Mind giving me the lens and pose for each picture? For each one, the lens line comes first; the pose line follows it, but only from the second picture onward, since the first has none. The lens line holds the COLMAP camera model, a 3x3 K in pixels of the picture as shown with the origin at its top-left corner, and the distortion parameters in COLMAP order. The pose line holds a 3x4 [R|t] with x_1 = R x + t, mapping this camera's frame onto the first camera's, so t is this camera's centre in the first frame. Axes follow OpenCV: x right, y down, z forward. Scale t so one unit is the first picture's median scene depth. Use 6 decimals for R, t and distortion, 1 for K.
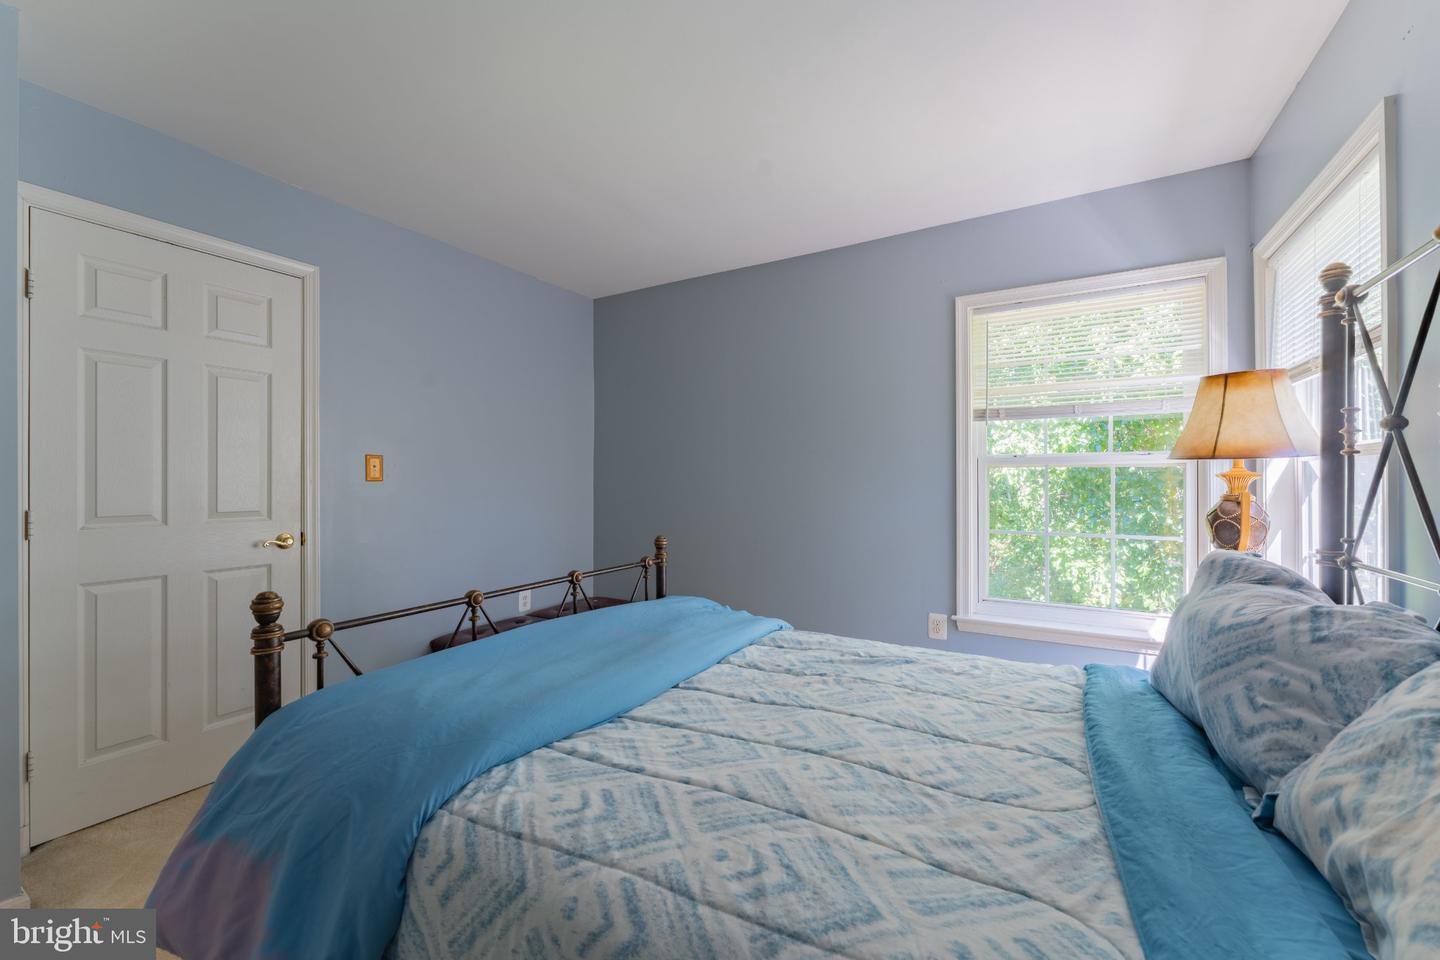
lens RADIAL K [[579.0, 0, 720.0], [0, 579.0, 480.0], [0, 0, 1]] dist [-0.001254, -0.000125]
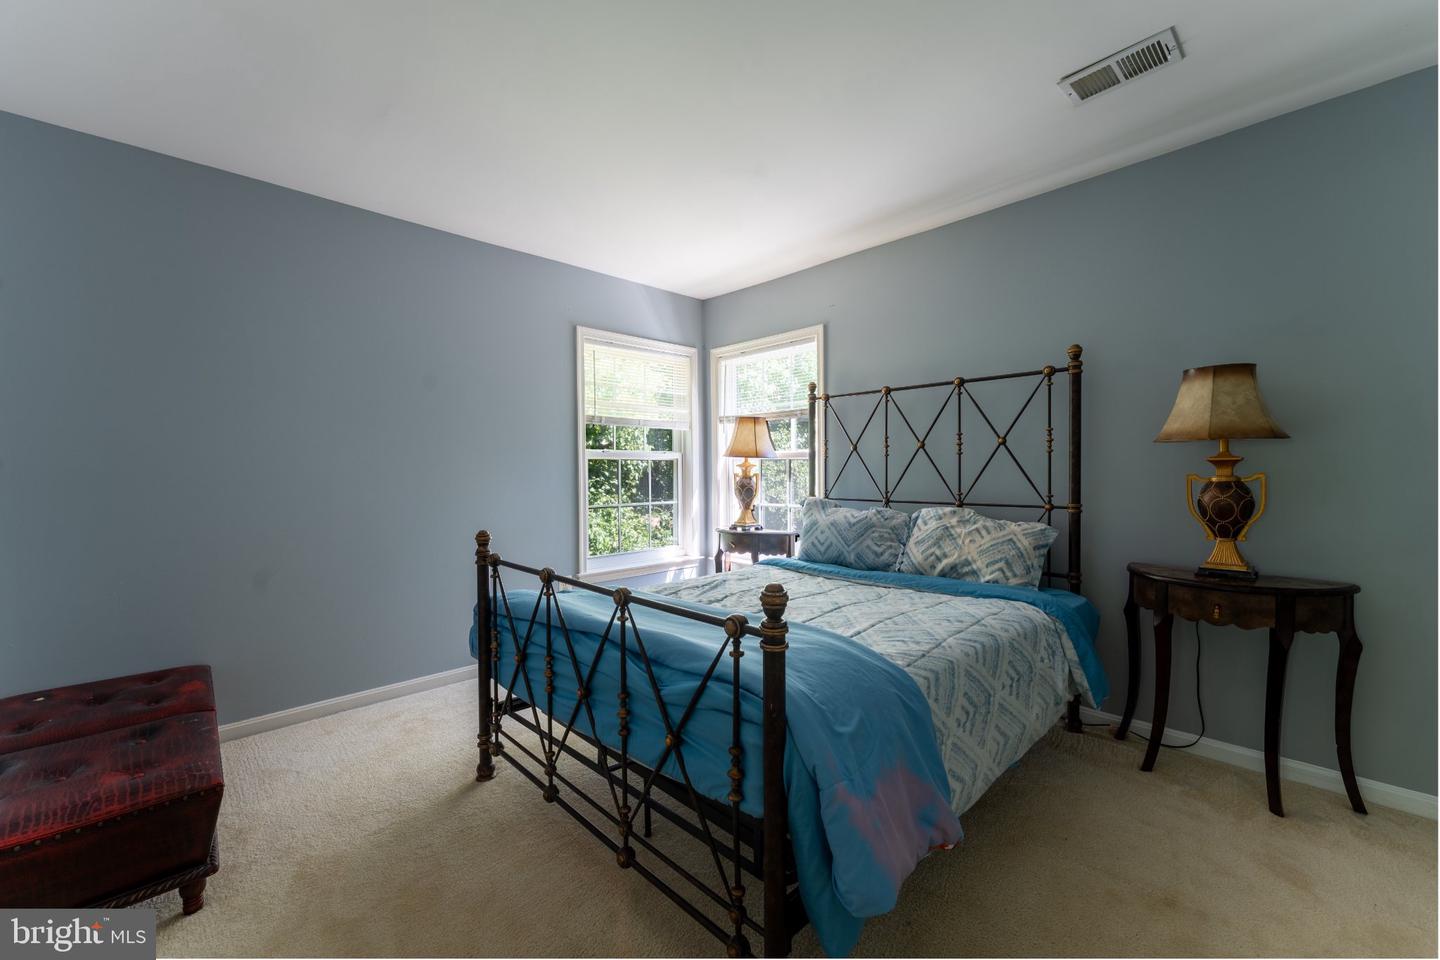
lens RADIAL K [[566.9, 0, 720.0], [0, 566.9, 480.0], [0, 0, 1]] dist [0.000214, 0.000009]
pose [[0.272312, -0.016385, 0.962069, -2.044928], [0.005838, 0.999865, 0.015376, 0.021413], [-0.962191, 0.001430, 0.272371, 1.024577]]
